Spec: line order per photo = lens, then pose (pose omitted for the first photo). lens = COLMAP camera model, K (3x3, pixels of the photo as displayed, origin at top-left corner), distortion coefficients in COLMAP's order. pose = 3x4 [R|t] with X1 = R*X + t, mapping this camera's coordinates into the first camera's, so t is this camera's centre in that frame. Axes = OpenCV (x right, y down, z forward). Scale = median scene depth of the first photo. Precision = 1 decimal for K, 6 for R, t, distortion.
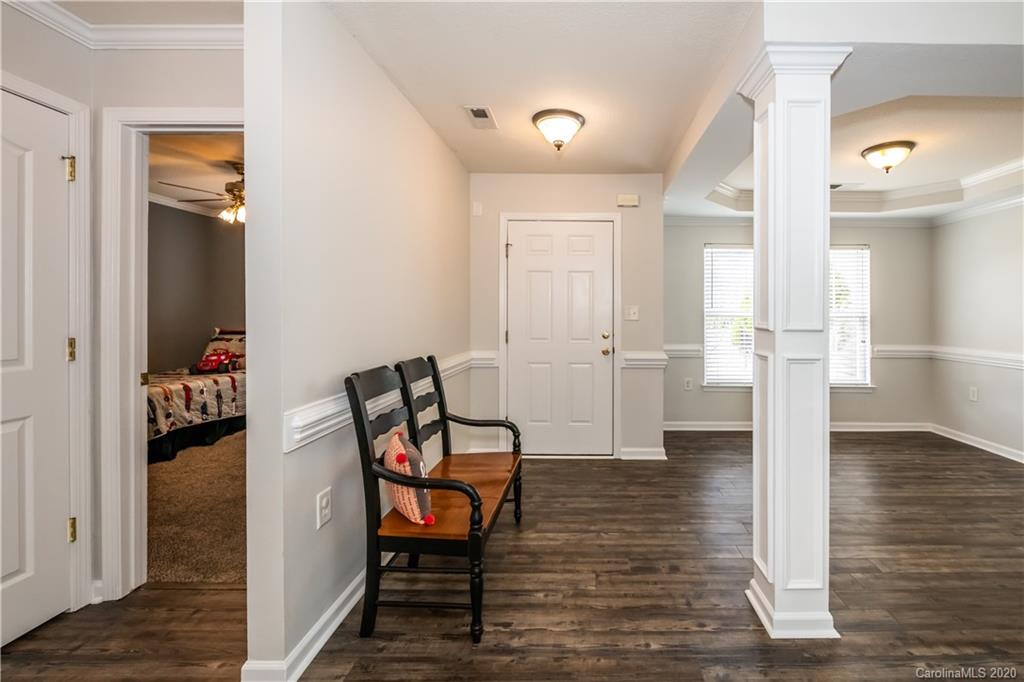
lens RADIAL K [[433.8, 0, 586.2], [0, 433.8, 316.0], [0, 0, 1]] dist [-0.012392, -0.000382]
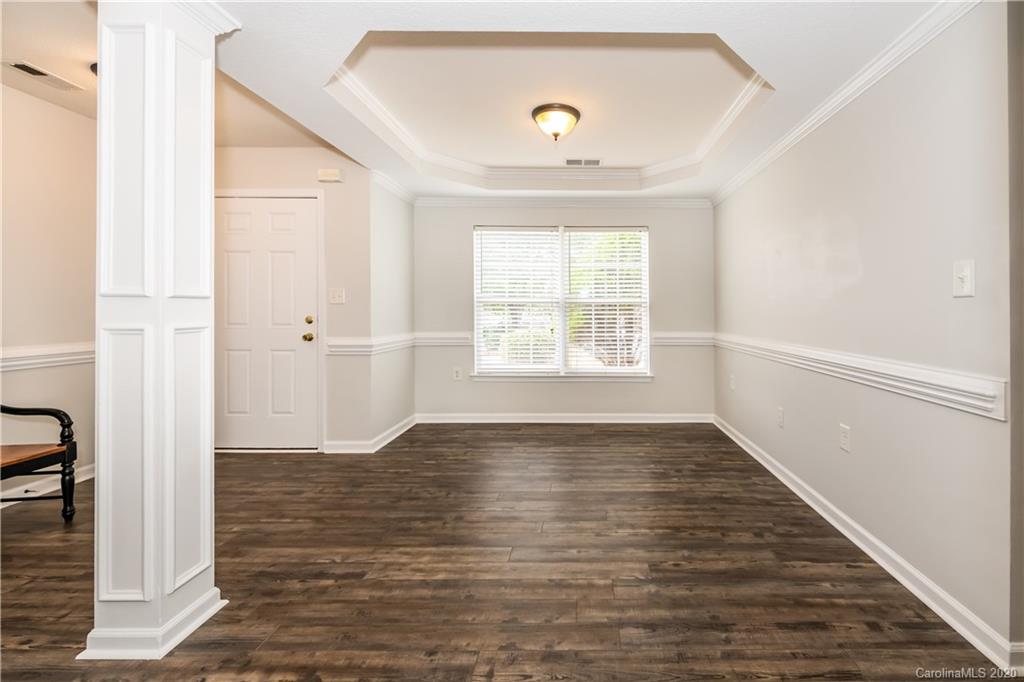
lens RADIAL K [[434.3, 0, 586.0], [0, 434.3, 310.1], [0, 0, 1]] dist [-0.001203, -0.001118]
pose [[0.999938, -0.003367, 0.010603, 0.631707], [0.003443, 0.999968, -0.007170, 0.032192], [-0.010578, 0.007207, 0.999918, 0.059878]]
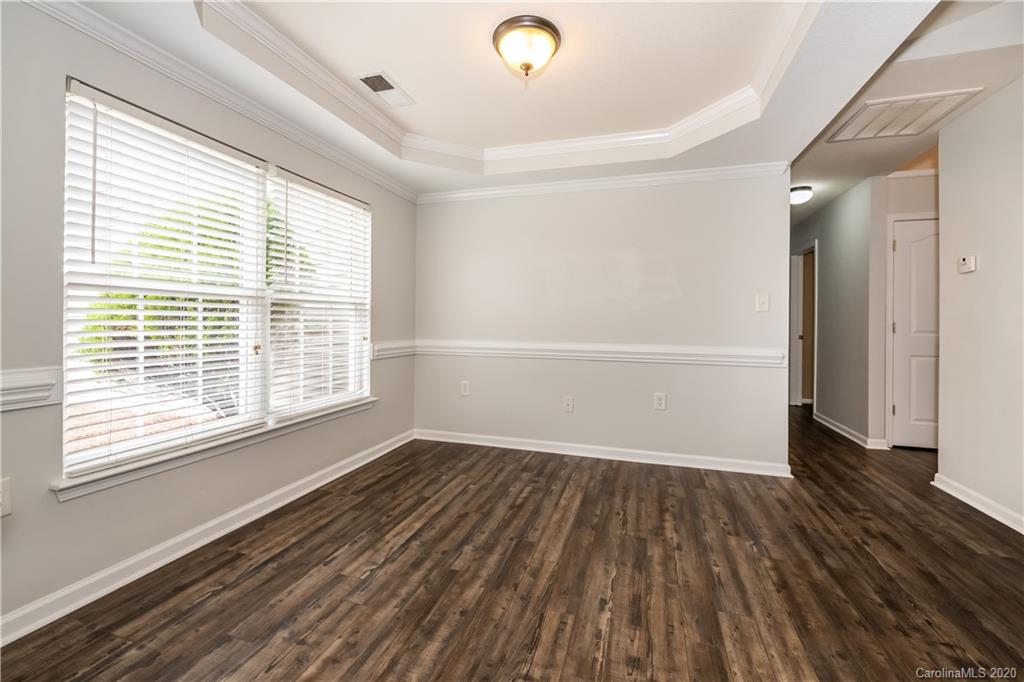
lens RADIAL K [[413.6, 0, 516.8], [0, 413.6, 320.0], [0, 0, 1]] dist [-0.004266, -0.000744]
pose [[0.292359, -0.001098, 0.956308, 0.079376], [-0.001734, 0.999997, 0.001678, 0.033908], [-0.956307, -0.002149, 0.292357, 0.692995]]
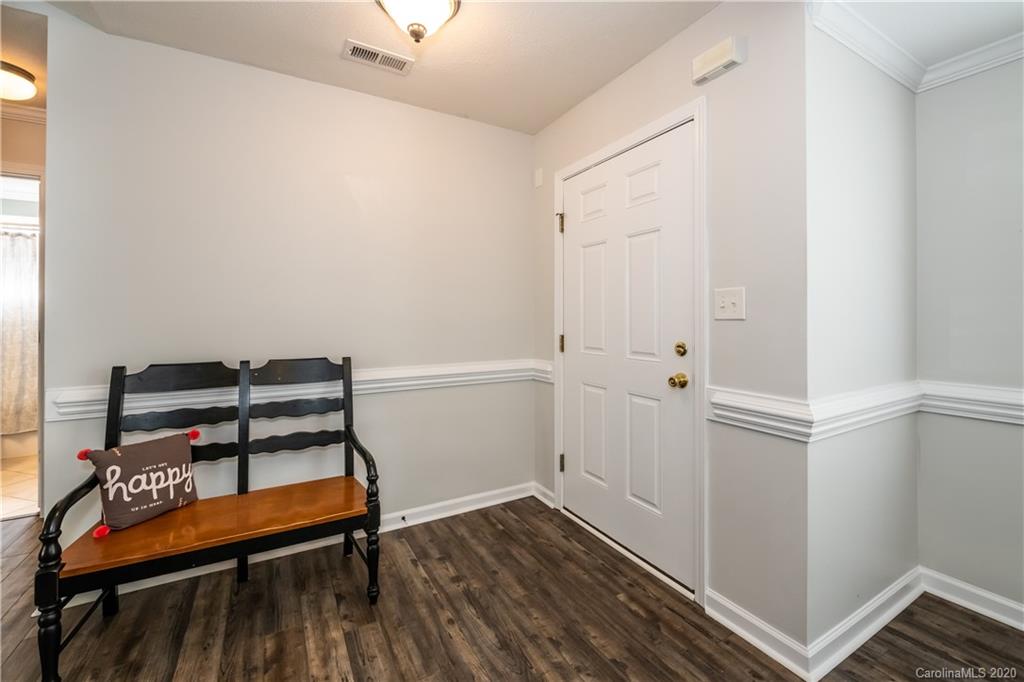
lens RADIAL K [[411.7, 0, 505.3], [0, 411.7, 321.1], [0, 0, 1]] dist [-0.002690, -0.000579]
pose [[0.496597, 0.001239, -0.867980, 0.362556], [0.002525, 0.999993, 0.002872, 0.009582], [0.867977, -0.003617, 0.496590, 0.581711]]
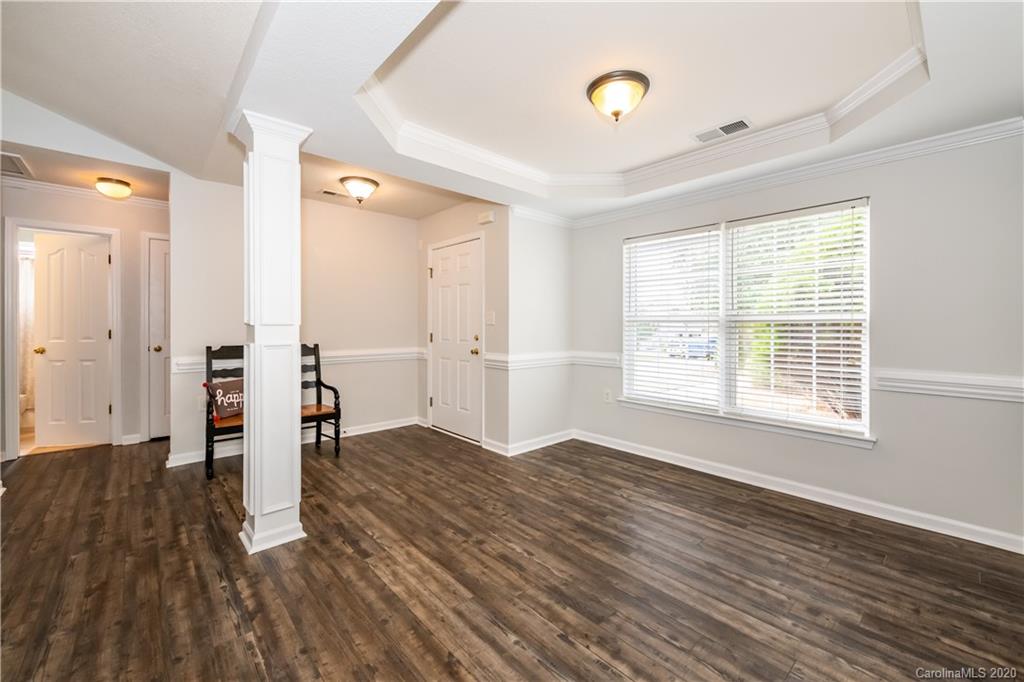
lens RADIAL K [[413.7, 0, 510.1], [0, 413.7, 331.2], [0, 0, 1]] dist [-0.002290, -0.000408]
pose [[0.670234, 0.007384, -0.742113, 0.926439], [-0.002483, 0.999967, 0.007707, 0.018462], [0.742145, -0.003322, 0.670231, 0.327597]]
